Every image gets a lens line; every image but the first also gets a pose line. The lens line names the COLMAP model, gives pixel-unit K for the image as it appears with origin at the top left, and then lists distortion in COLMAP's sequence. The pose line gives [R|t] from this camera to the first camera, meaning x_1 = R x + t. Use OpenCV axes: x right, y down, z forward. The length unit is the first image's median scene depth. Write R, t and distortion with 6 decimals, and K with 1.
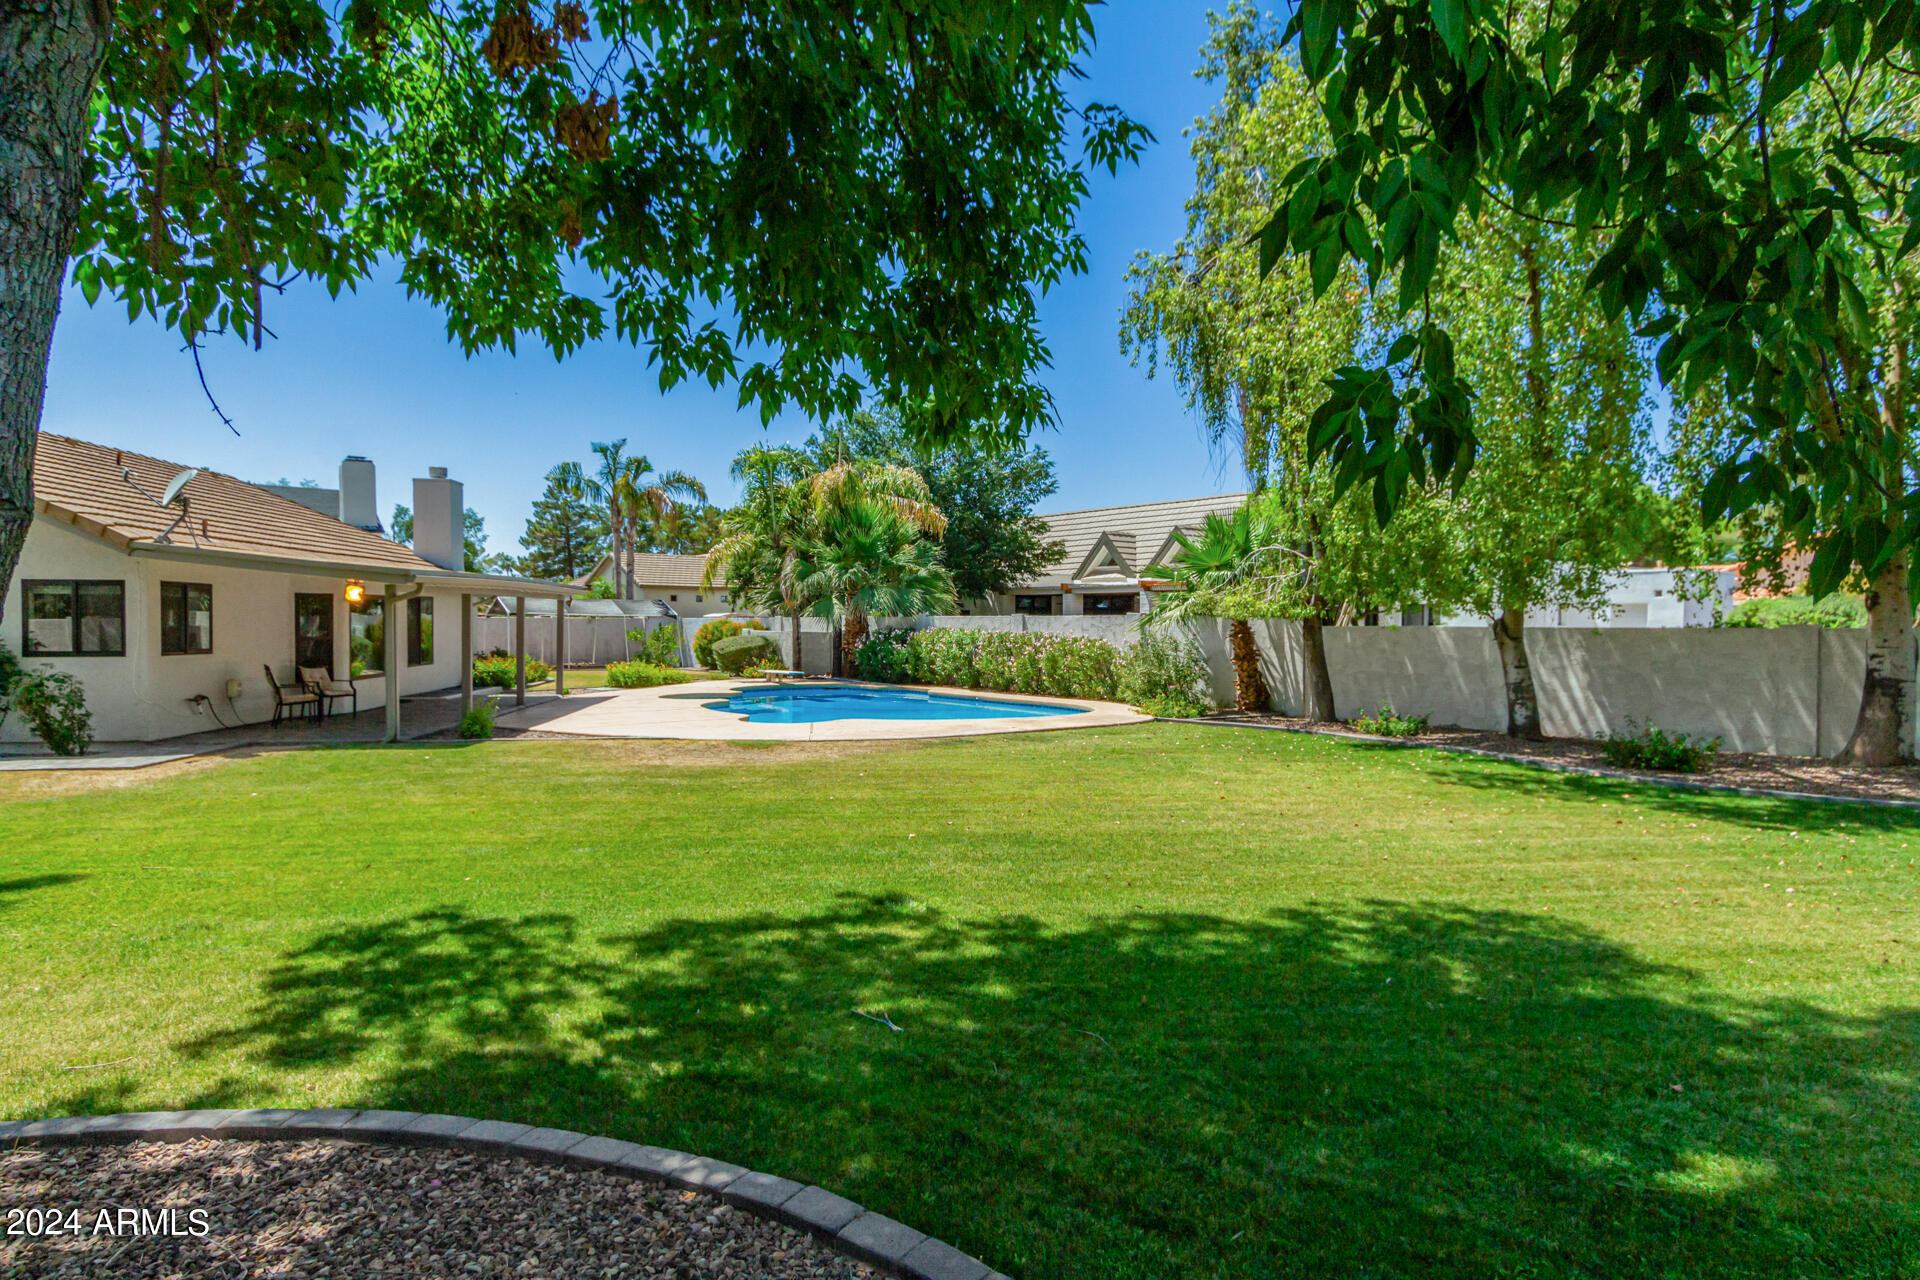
lens RADIAL K [[1143.8, 0, 962.9], [0, 1143.8, 599.9], [0, 0, 1]] dist [0.021320, 0.000888]
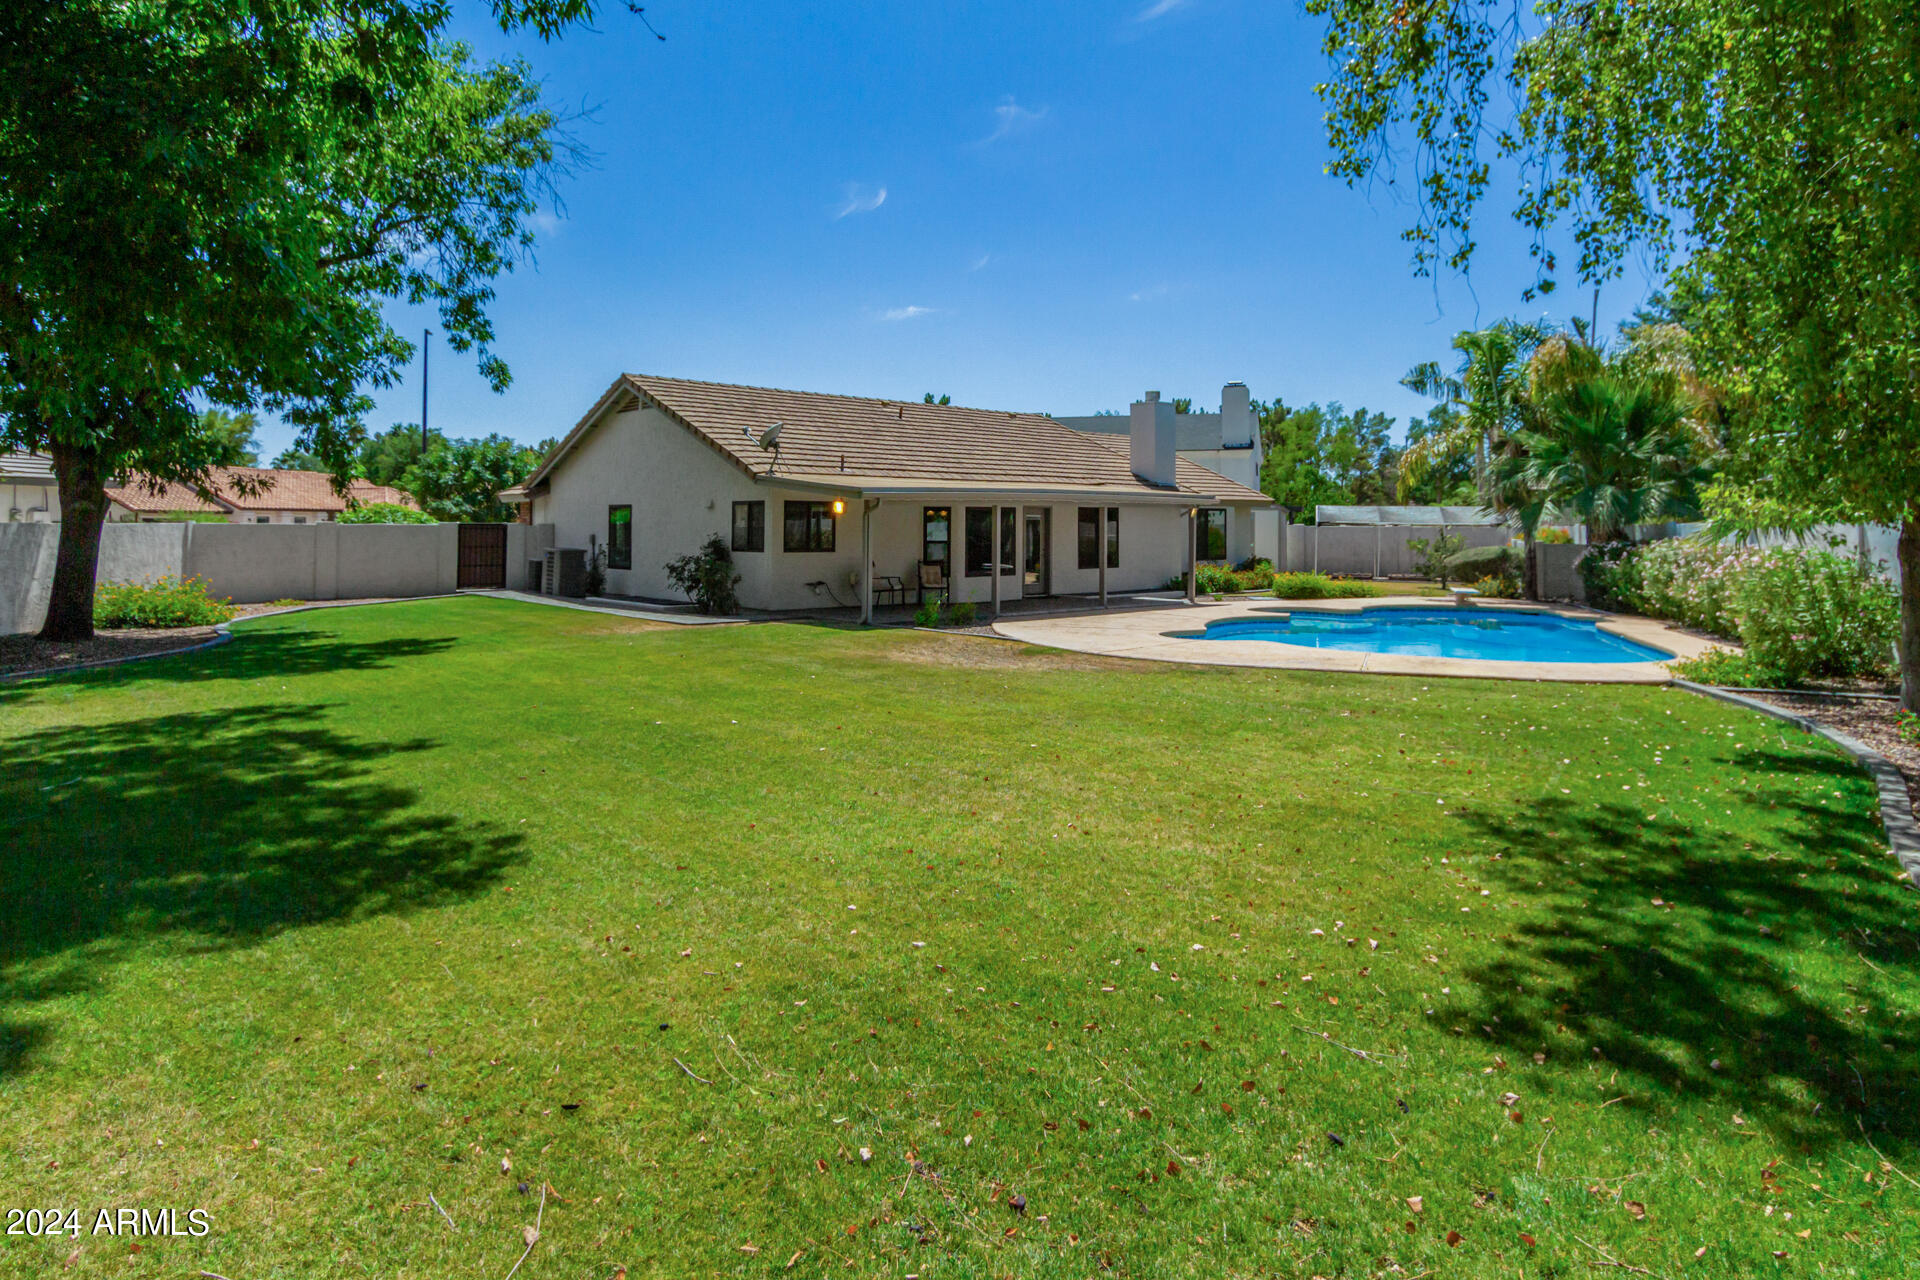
lens RADIAL K [[1143.8, 0, 962.9], [0, 1143.8, 599.9], [0, 0, 1]] dist [0.021320, 0.000888]
pose [[0.571248, 0.052133, -0.819120, 0.578418], [0.012371, 0.997320, 0.072103, 0.006524], [0.820685, -0.051322, 0.569072, 0.352725]]
